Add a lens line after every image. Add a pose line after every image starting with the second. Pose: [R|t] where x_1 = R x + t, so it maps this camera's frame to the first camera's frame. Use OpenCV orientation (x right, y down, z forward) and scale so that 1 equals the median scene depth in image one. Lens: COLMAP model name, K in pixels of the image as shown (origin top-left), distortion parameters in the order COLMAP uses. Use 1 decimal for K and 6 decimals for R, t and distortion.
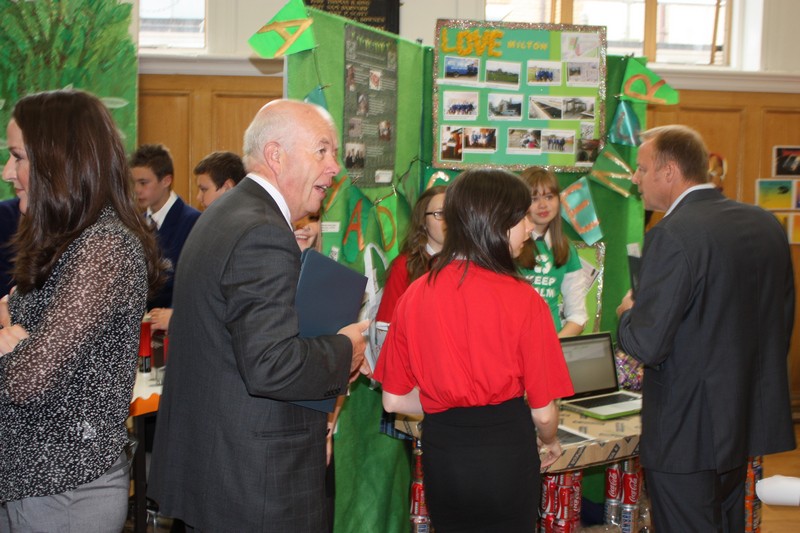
lens RADIAL K [[939.4, 0, 400.0], [0, 939.4, 266.5], [0, 0, 1]] dist [-0.072809, 0.019789]
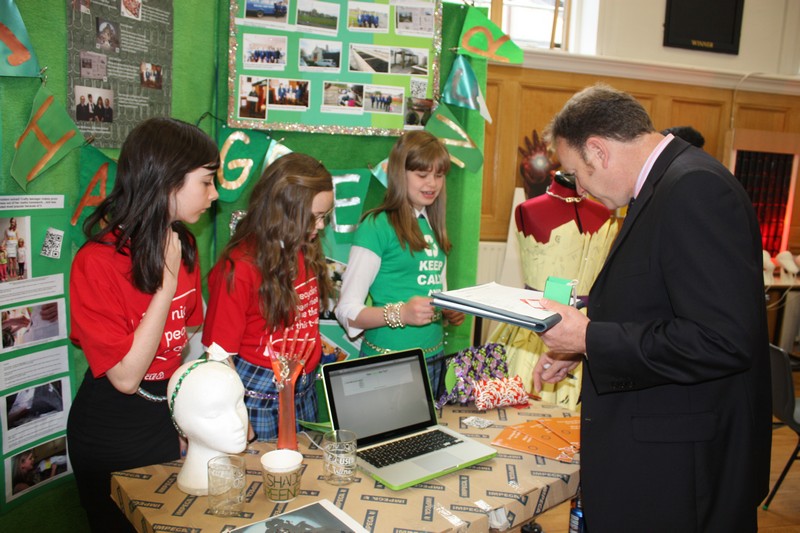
lens RADIAL K [[706.4, 0, 400.0], [0, 706.4, 266.5], [0, 0, 1]] dist [-0.127296, 0.100937]
pose [[0.992277, 0.005444, 0.123925, 0.107108], [-0.013714, 0.997727, 0.065982, -0.025731], [-0.123284, -0.067172, 0.990095, 0.365507]]
